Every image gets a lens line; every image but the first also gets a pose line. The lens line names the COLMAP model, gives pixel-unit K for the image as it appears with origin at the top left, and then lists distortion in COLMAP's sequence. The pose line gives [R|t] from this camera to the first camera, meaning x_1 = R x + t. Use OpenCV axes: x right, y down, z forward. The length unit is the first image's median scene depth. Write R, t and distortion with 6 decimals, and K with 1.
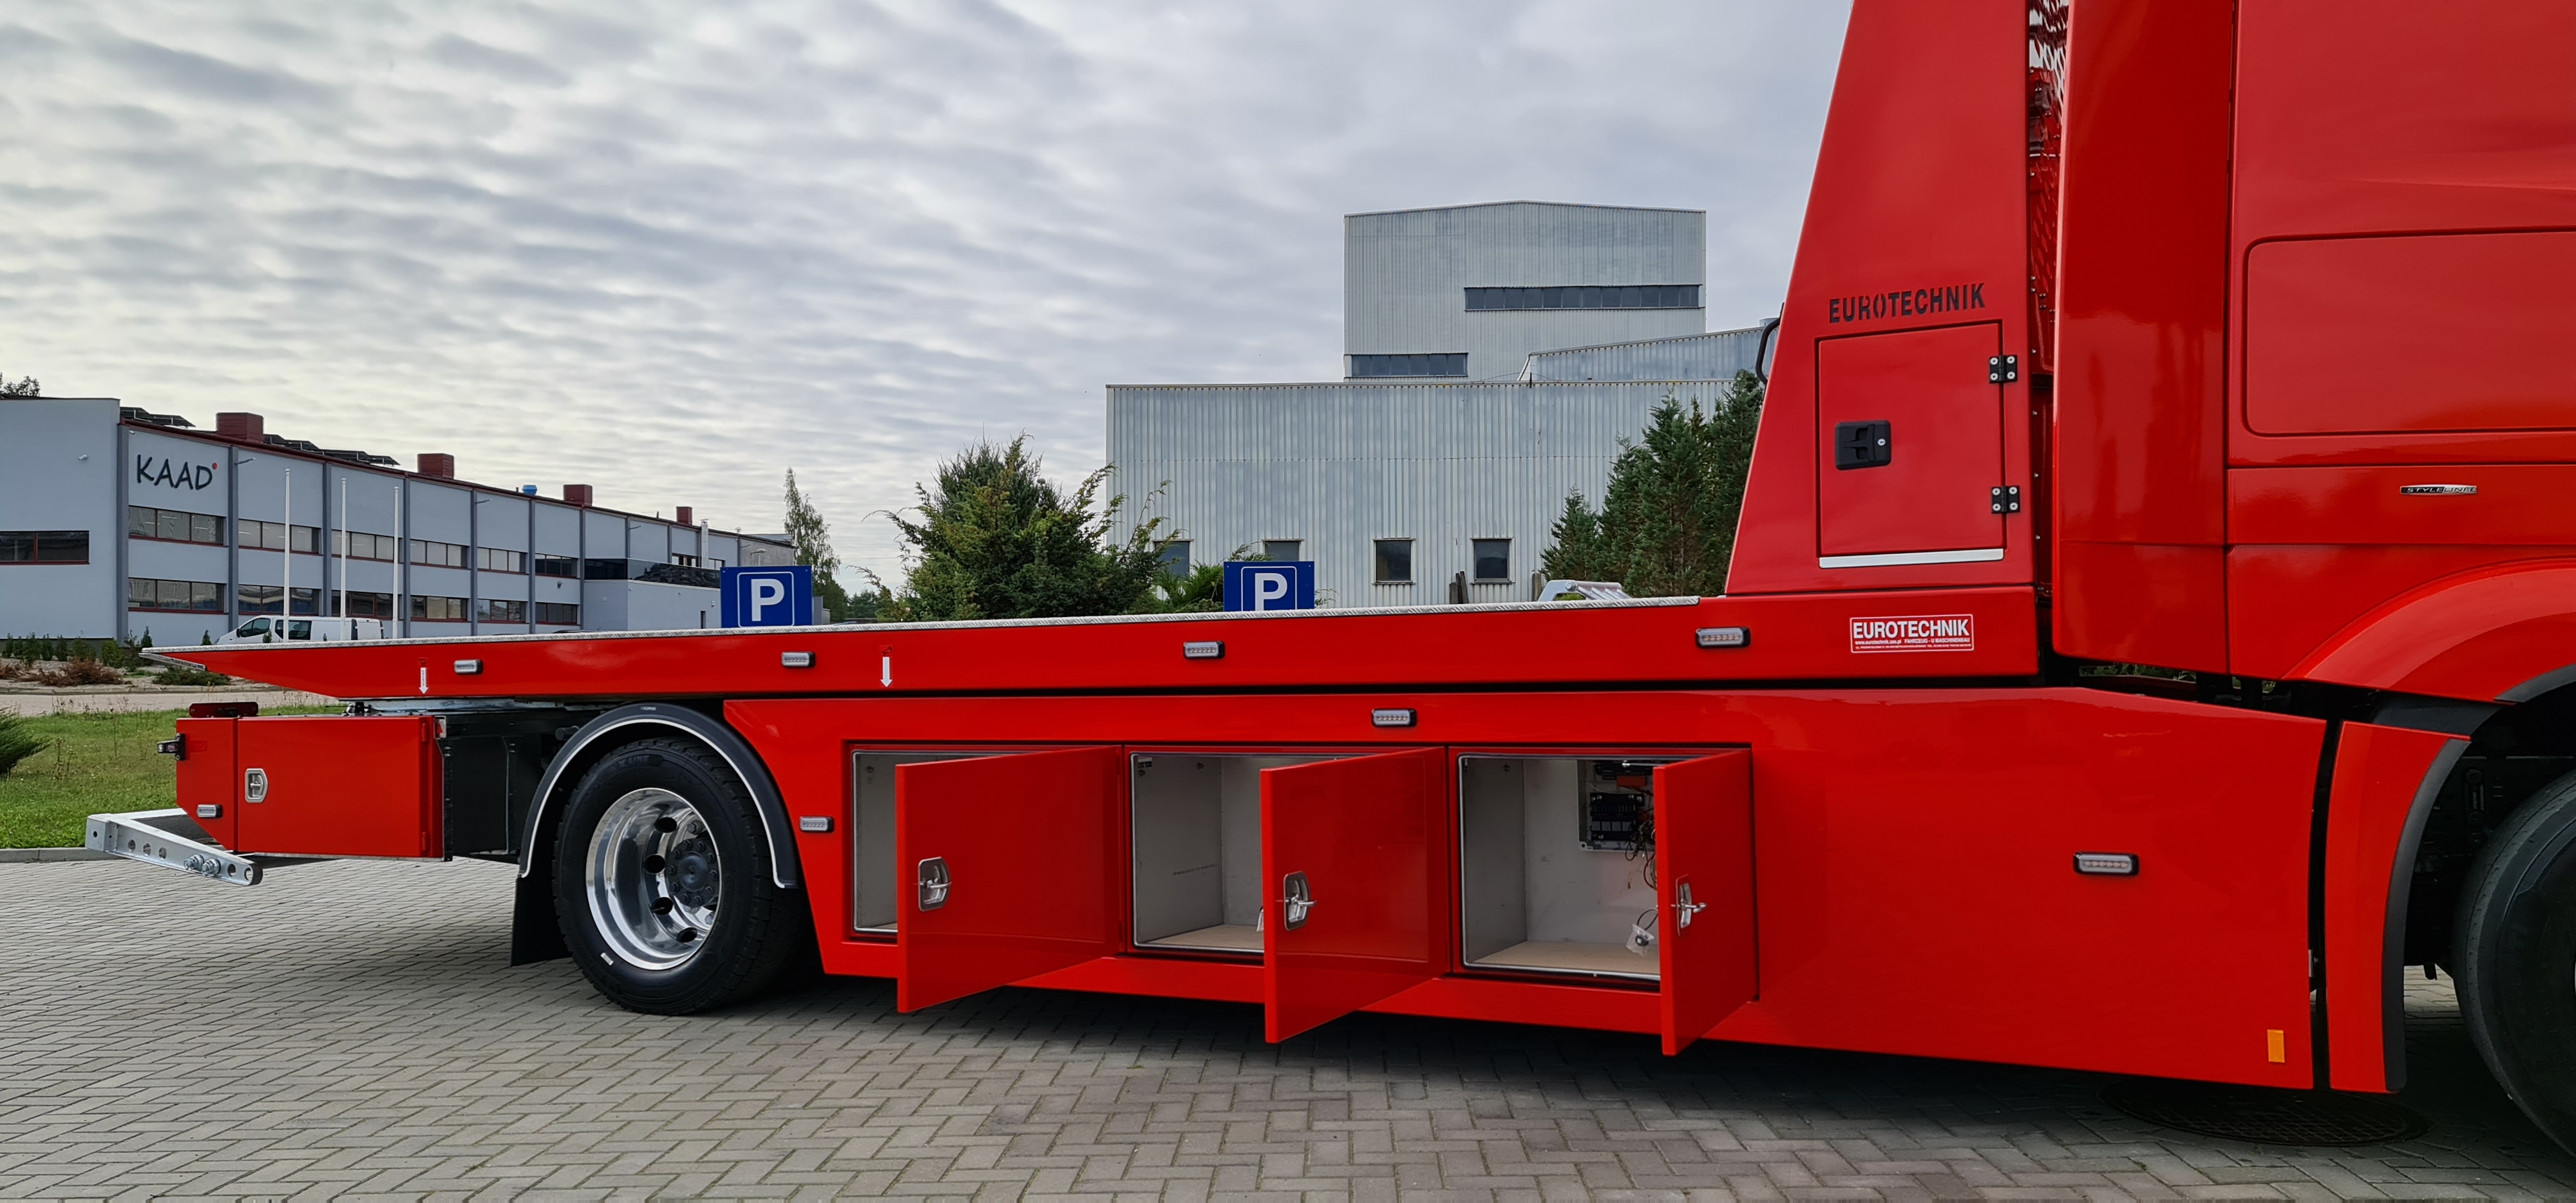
lens RADIAL K [[1900.6, 0, 1314.7], [0, 1900.6, 625.2], [0, 0, 1]] dist [0.090932, -0.074444]
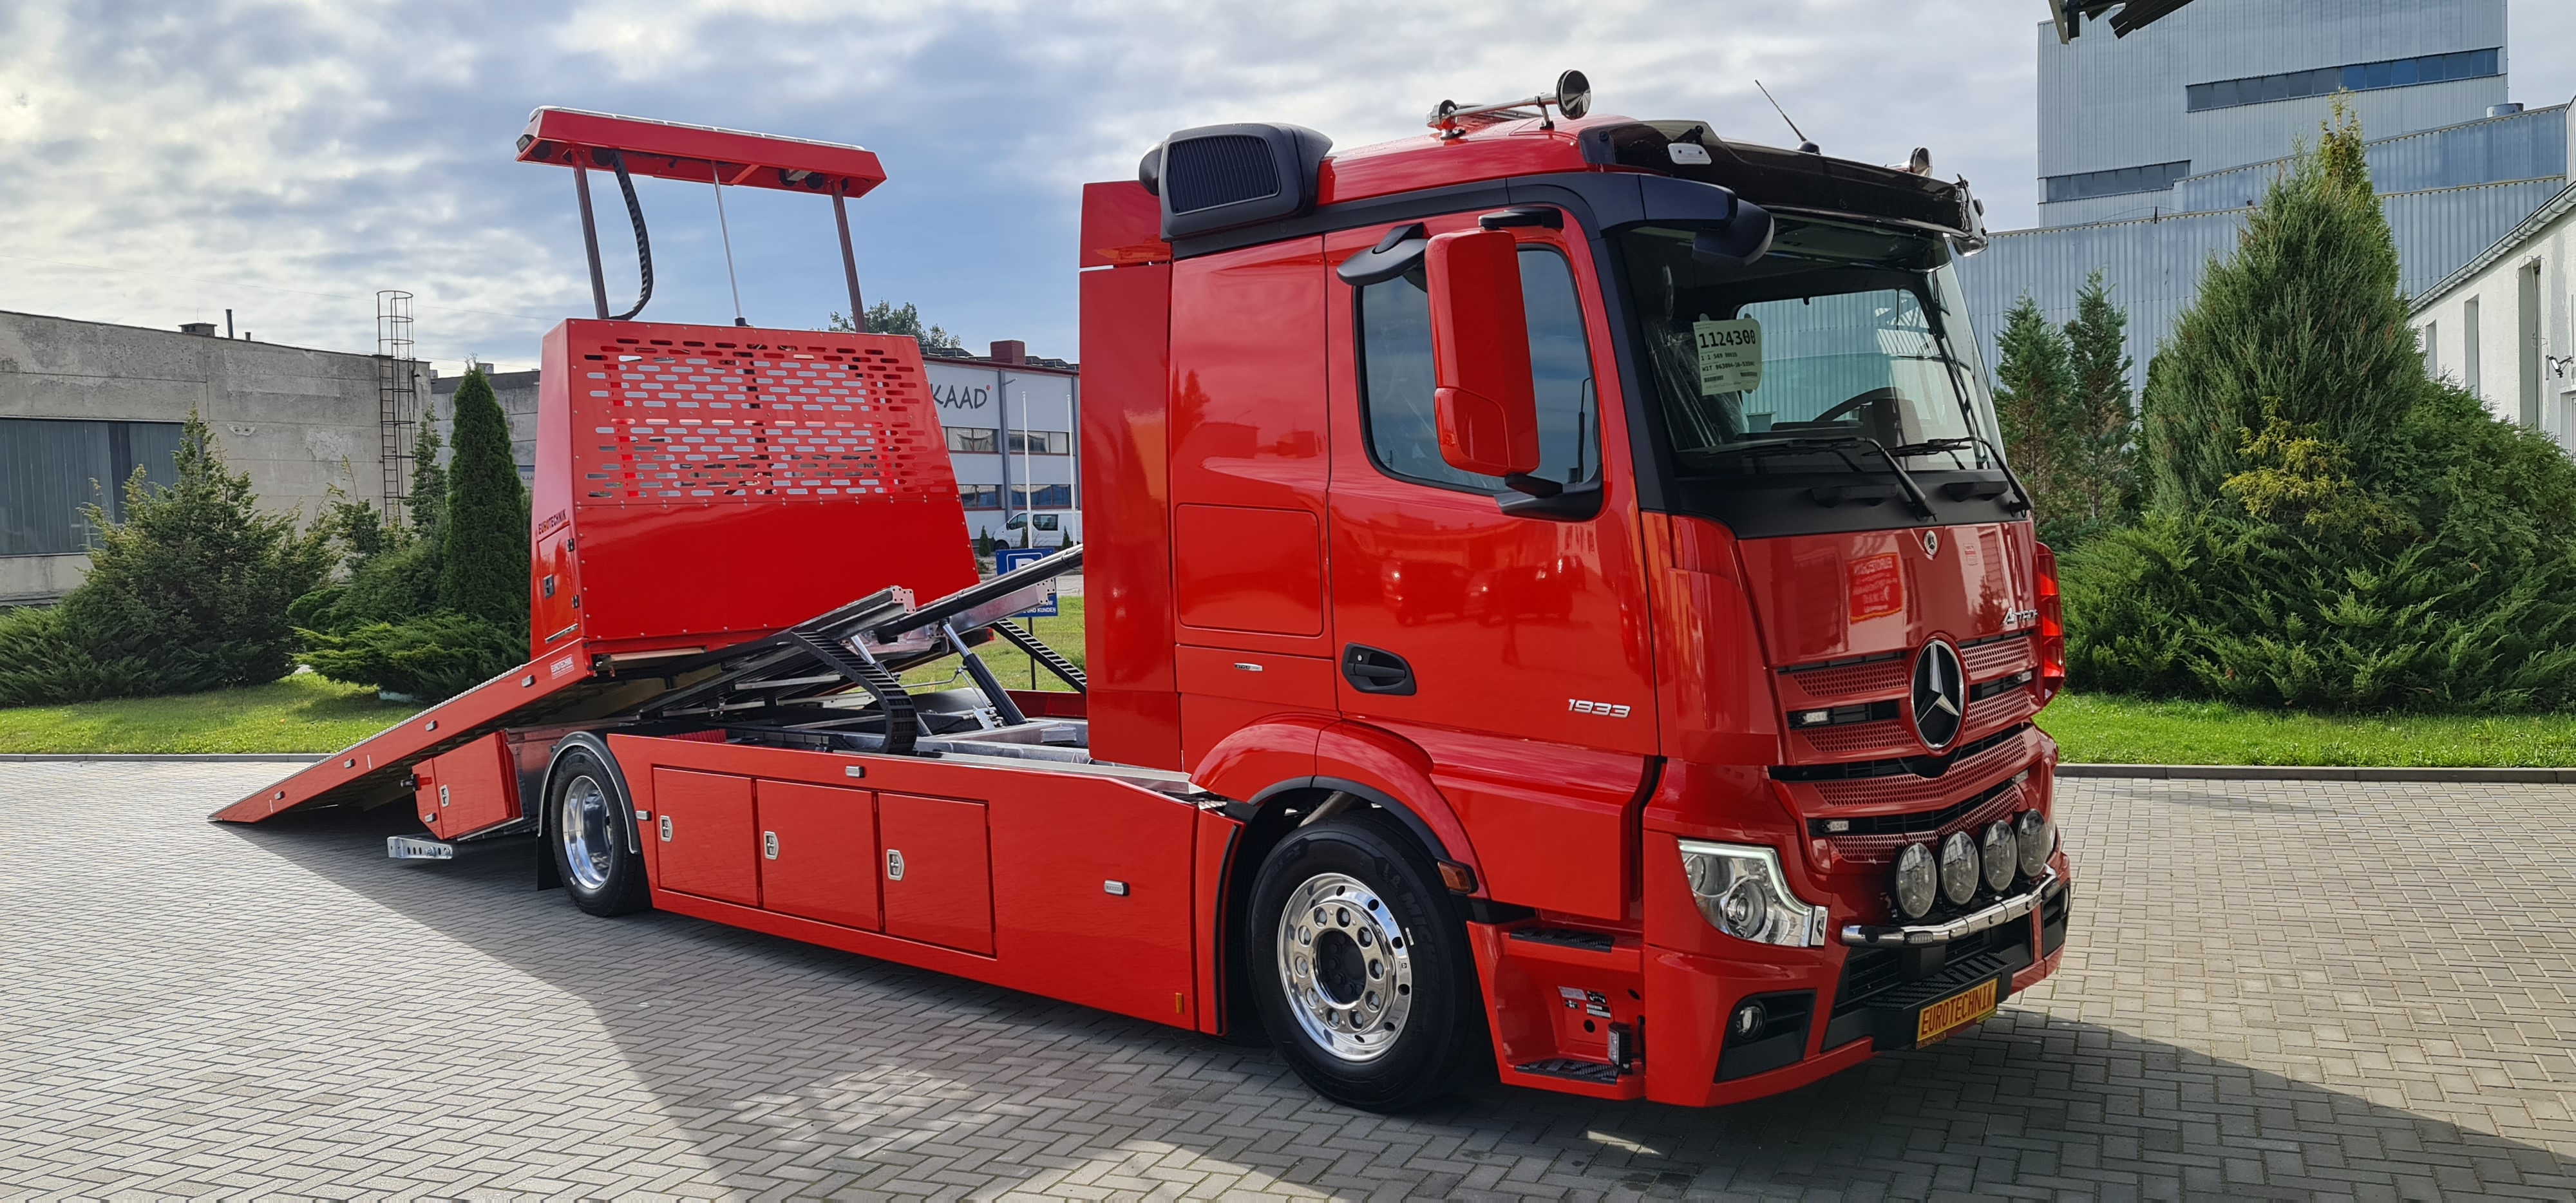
lens RADIAL K [[1900.6, 0, 1262.4], [0, 1900.6, 626.0], [0, 0, 1]] dist [0.090932, -0.074444]
pose [[0.909497, -0.005590, -0.415674, 0.109555], [0.039528, 0.996542, 0.073084, -0.017533], [0.413828, -0.082901, 0.906573, -0.028823]]
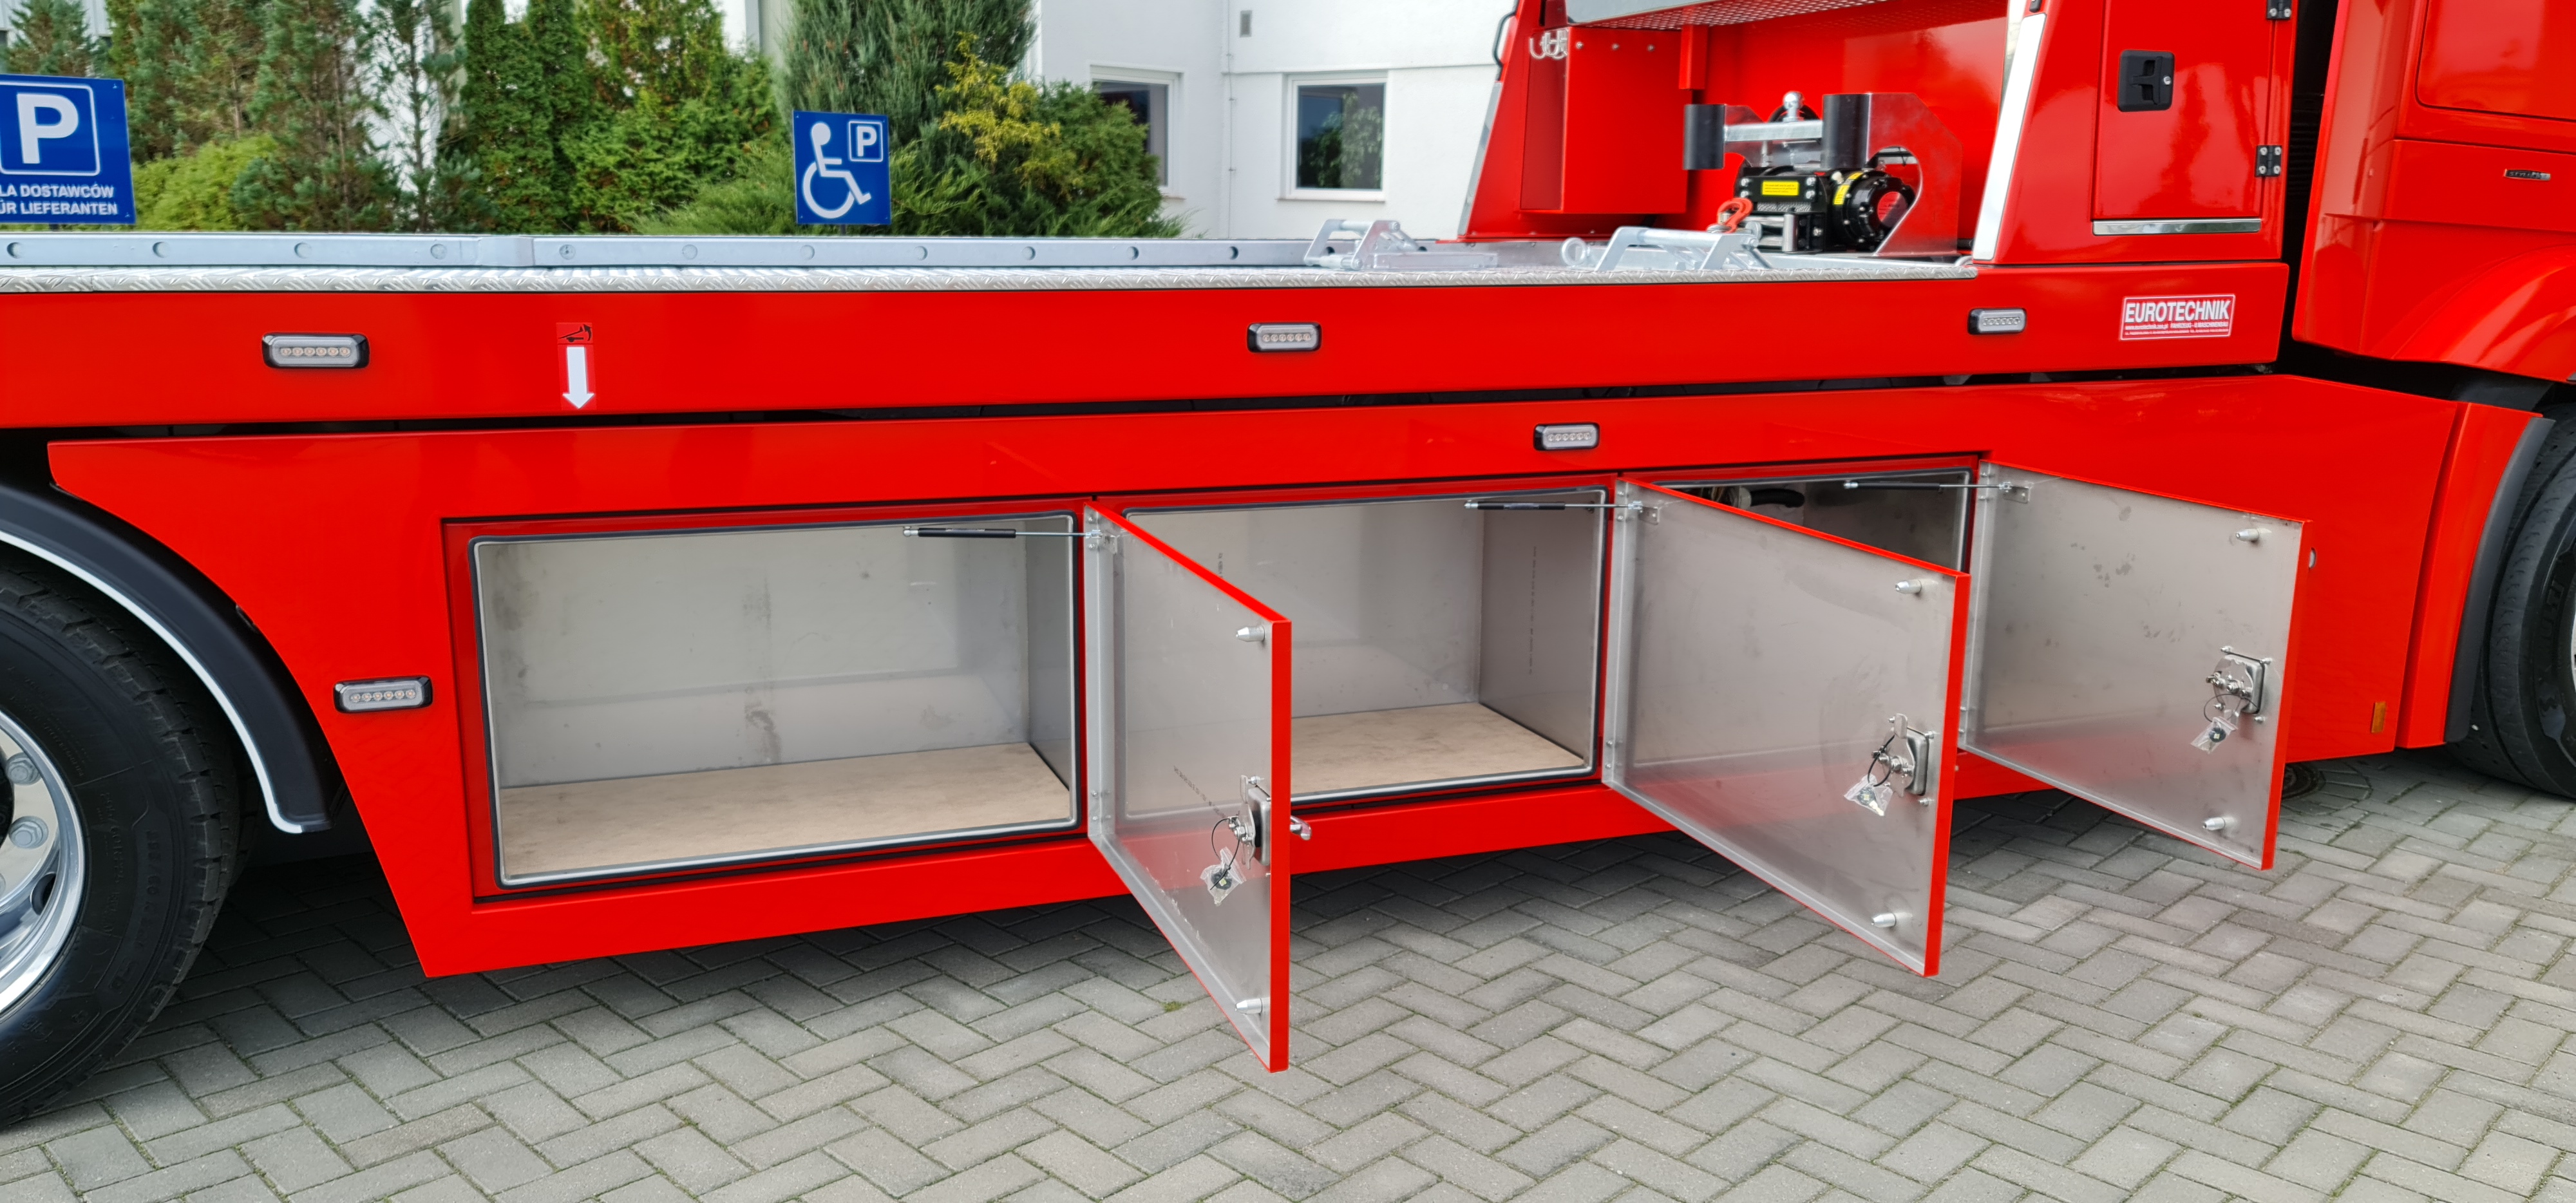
lens RADIAL K [[1900.6, 0, 1301.5], [0, 1900.6, 607.0], [0, 0, 1]] dist [0.090932, -0.074444]
pose [[0.697179, -0.127235, 0.705516, -0.054314], [-0.035938, 0.976684, 0.211652, -0.003494], [-0.715996, -0.172914, 0.676351, 0.063758]]
